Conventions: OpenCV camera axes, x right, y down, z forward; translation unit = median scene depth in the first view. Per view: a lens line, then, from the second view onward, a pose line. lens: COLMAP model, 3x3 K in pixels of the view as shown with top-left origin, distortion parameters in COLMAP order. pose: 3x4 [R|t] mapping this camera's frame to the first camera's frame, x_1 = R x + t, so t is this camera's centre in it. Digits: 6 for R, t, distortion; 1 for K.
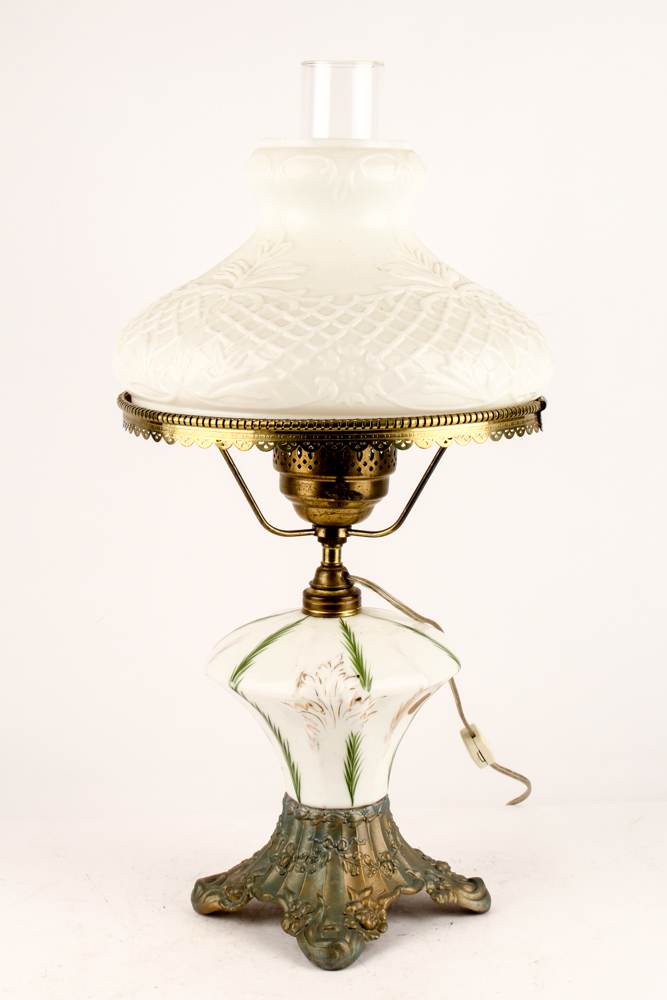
lens RADIAL K [[1991.5, 0, 331.4], [0, 1991.5, 502.9], [0, 0, 1]] dist [-0.386439, 0.000000]
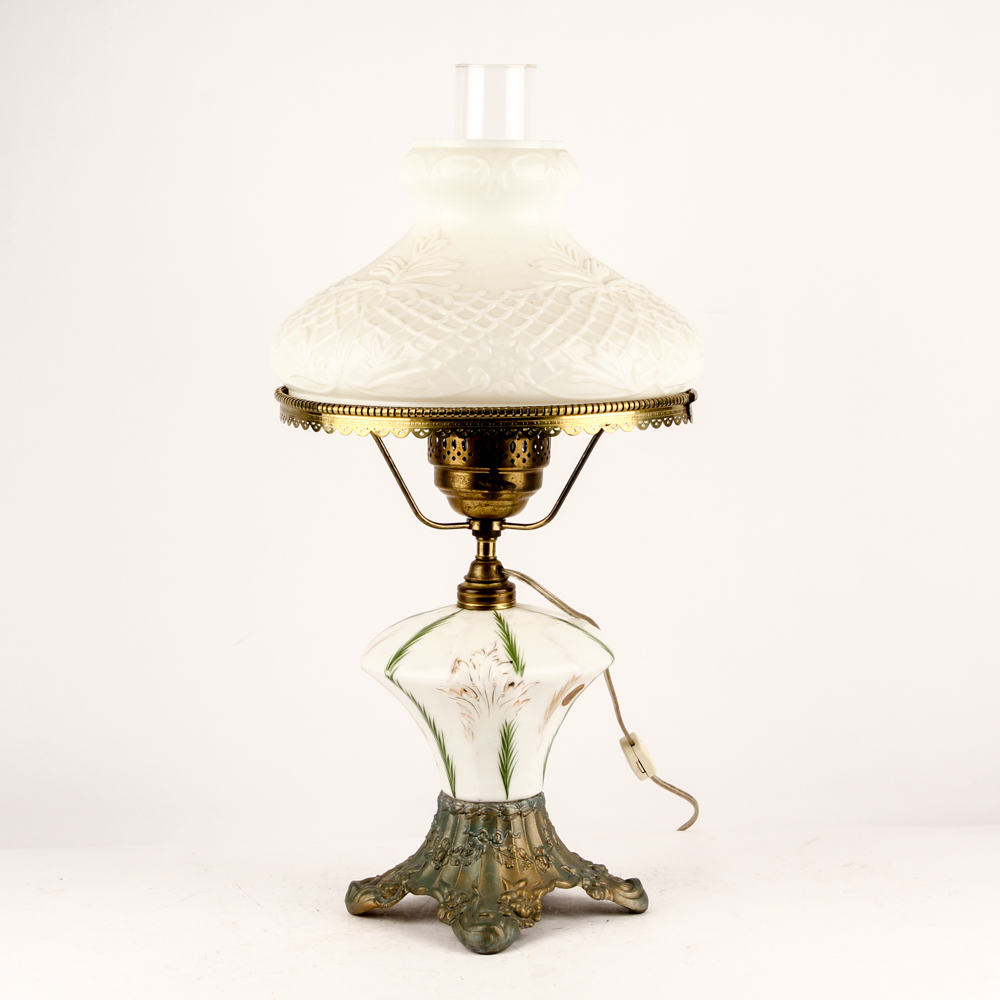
lens RADIAL K [[2462.0, 0, 502.6], [0, 2462.0, 502.6], [0, 0, 1]] dist [-0.654827, 0.000000]
pose [[0.999995, -0.001349, 0.003008, 0.005128], [0.001408, 0.999806, -0.019629, 0.029271], [-0.002981, 0.019633, 0.999803, -0.259483]]
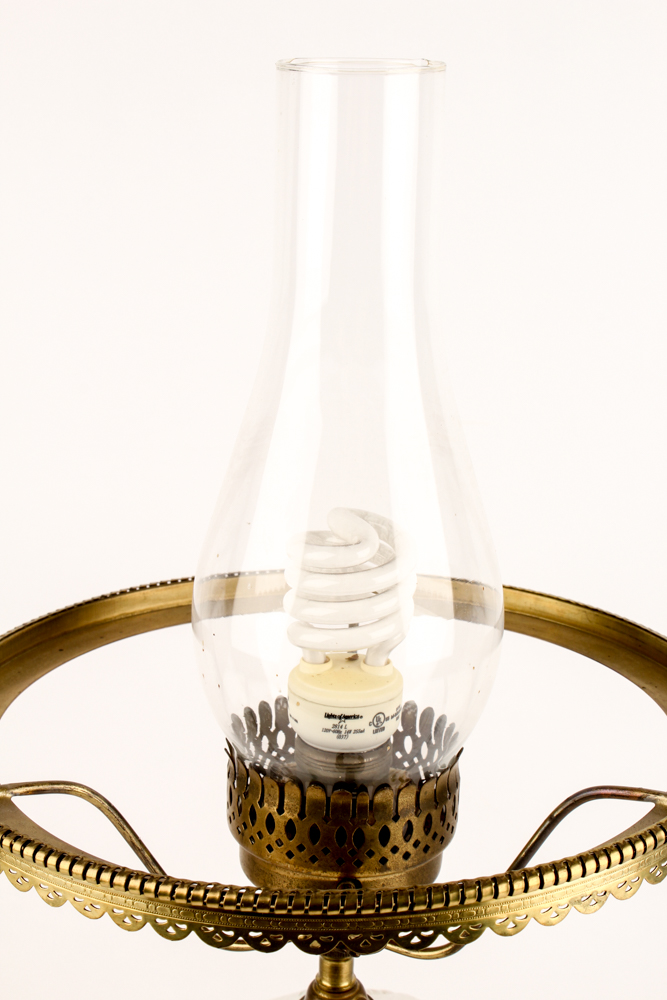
lens RADIAL K [[2312.3, 0, 333.5], [0, 2312.3, 500.2], [0, 0, 1]] dist [0.037912, 0.000000]
pose [[0.999499, 0.013610, -0.028562, 0.016990], [-0.013174, 0.999795, 0.015386, -0.120618], [0.028765, -0.015002, 0.999474, 0.395988]]
